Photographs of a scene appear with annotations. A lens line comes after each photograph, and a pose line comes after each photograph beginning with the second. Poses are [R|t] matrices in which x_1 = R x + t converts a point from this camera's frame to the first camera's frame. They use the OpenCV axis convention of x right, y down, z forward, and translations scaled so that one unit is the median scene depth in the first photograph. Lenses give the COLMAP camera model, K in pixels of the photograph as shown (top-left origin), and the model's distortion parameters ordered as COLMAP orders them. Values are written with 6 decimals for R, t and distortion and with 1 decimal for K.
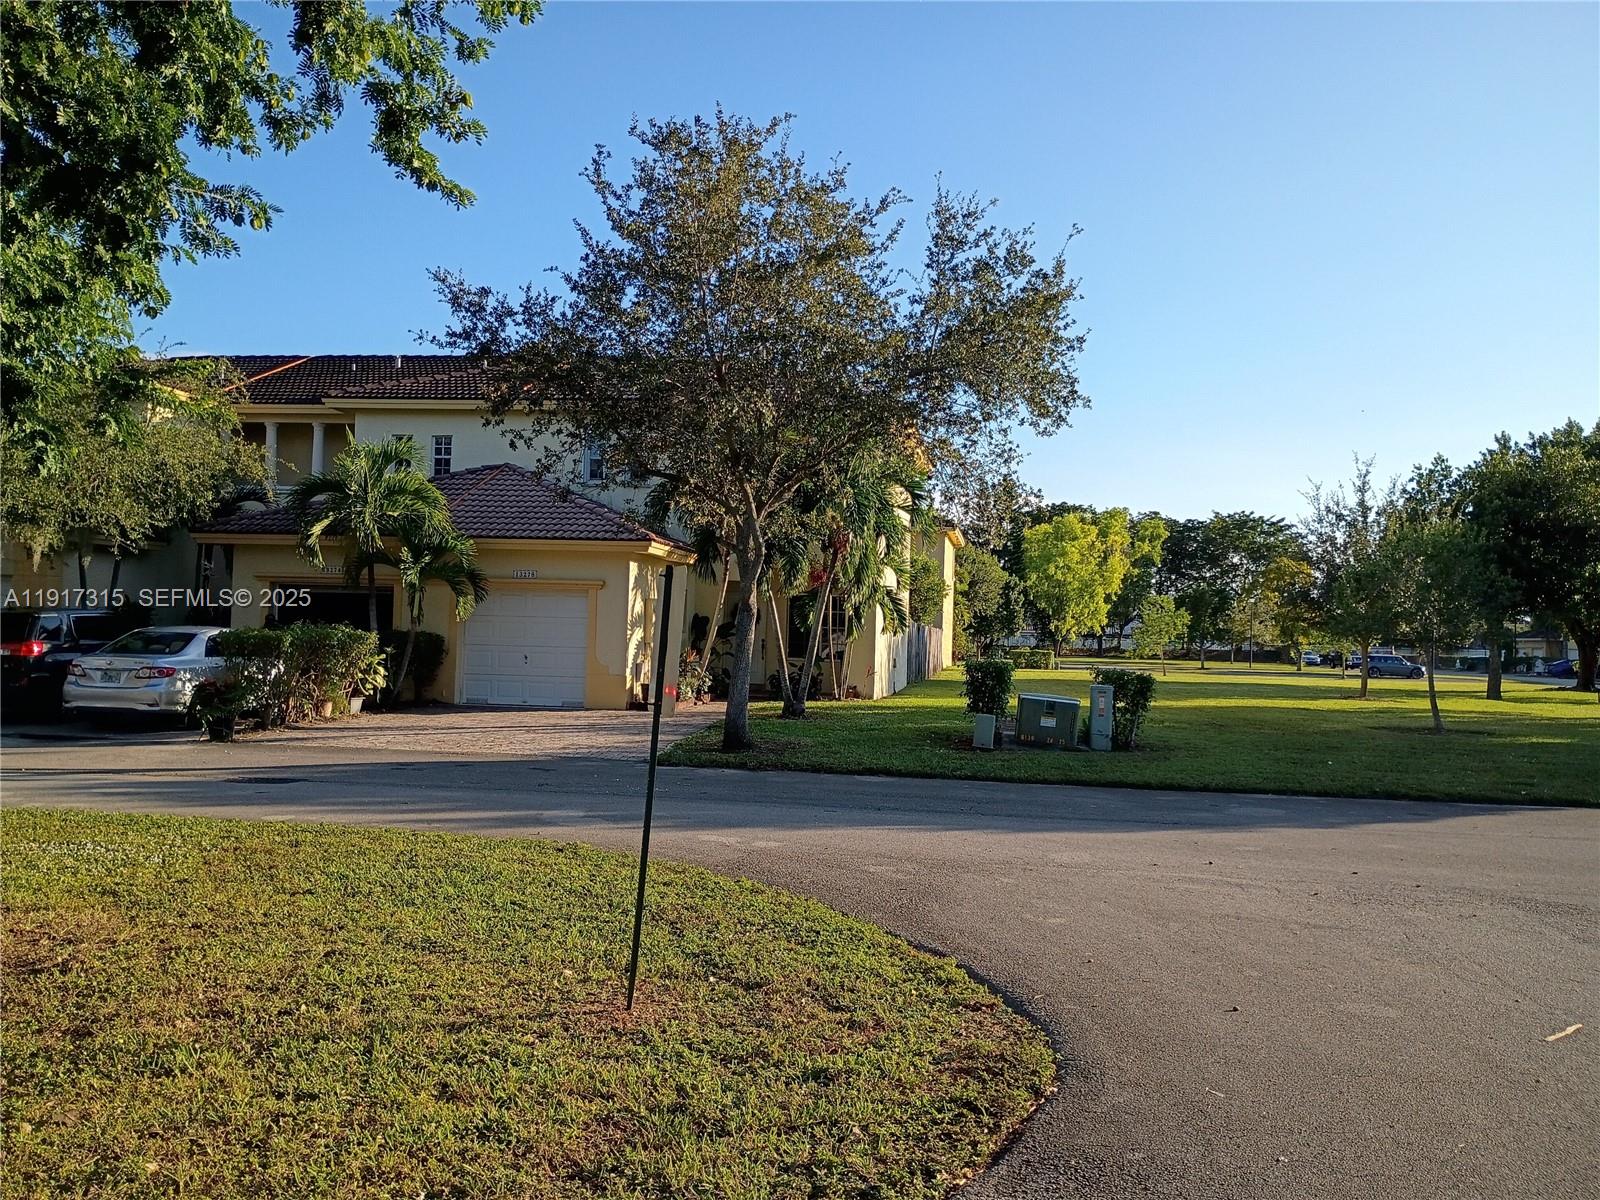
lens RADIAL K [[1326.1, 0, 799.9], [0, 1326.1, 601.6], [0, 0, 1]] dist [0.055278, -0.061397]
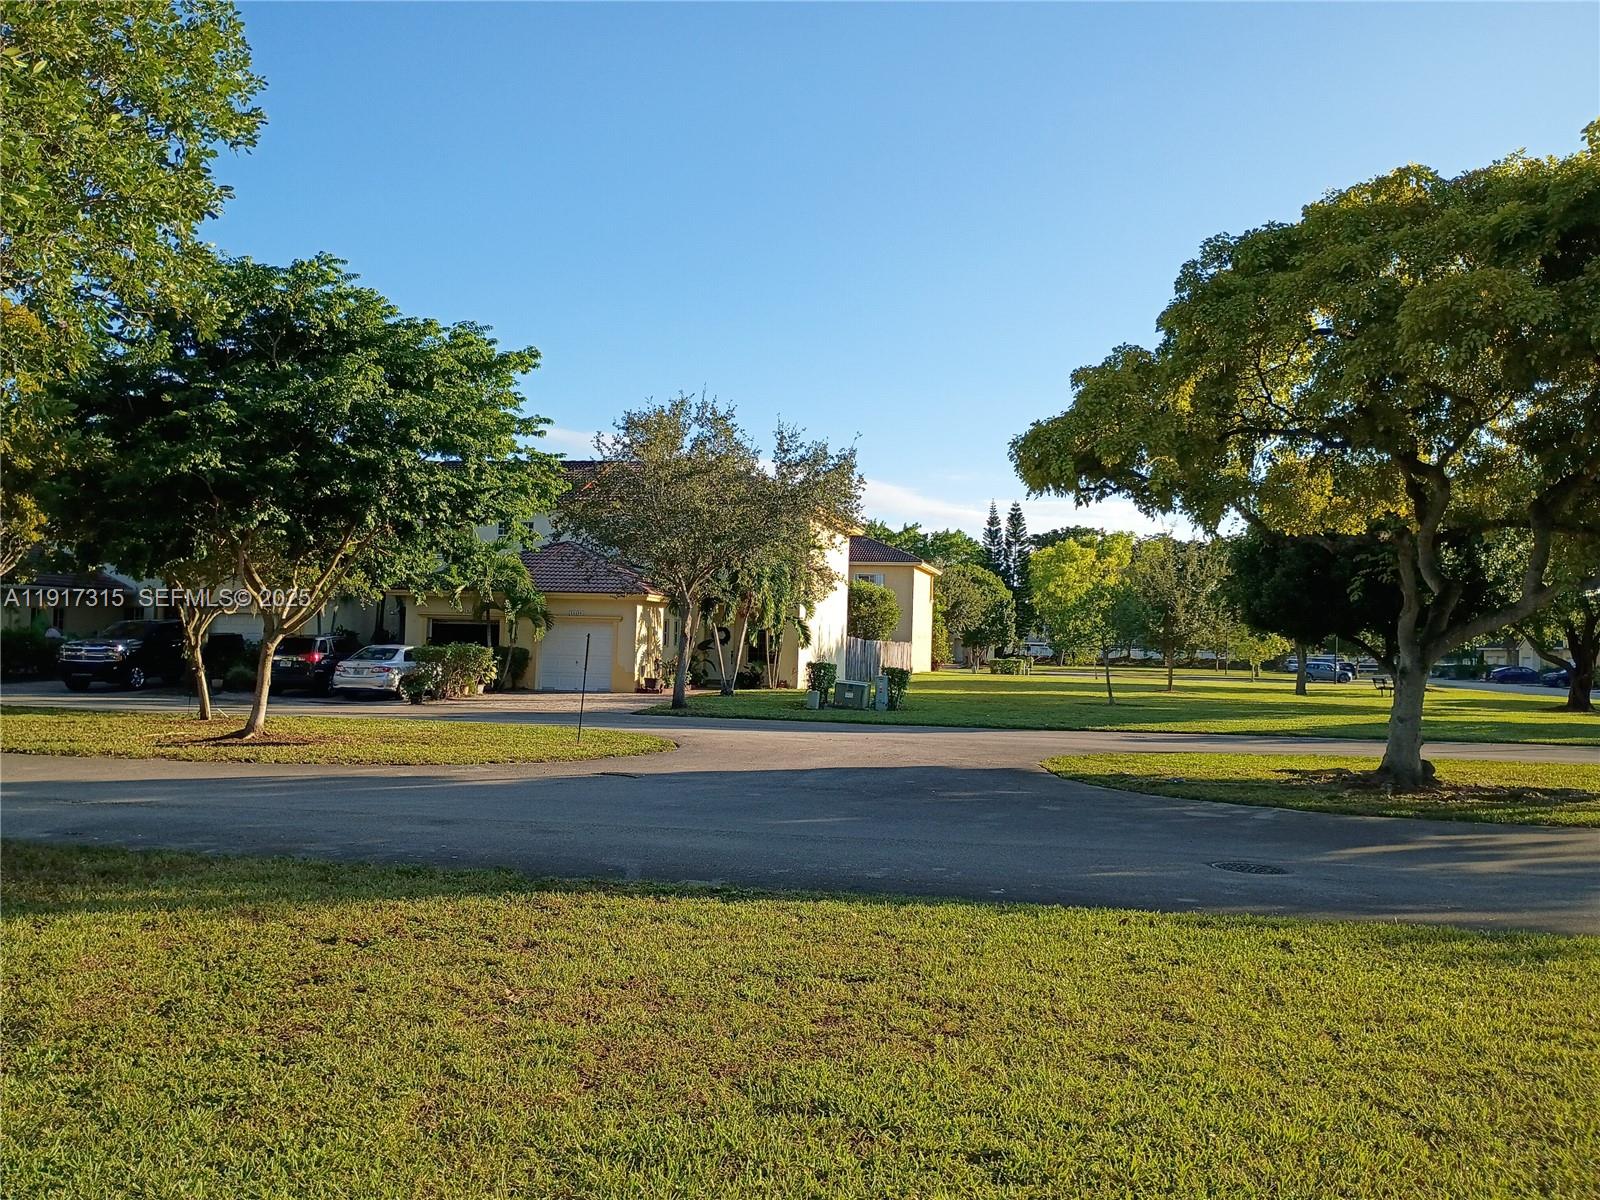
lens RADIAL K [[1326.1, 0, 800.7], [0, 1326.1, 602.5], [0, 0, 1]] dist [0.055278, -0.061397]
pose [[0.998496, -0.004720, -0.054614, 0.184122], [0.004324, 0.999964, -0.007369, -0.021609], [0.054646, 0.007121, 0.998480, -0.721588]]
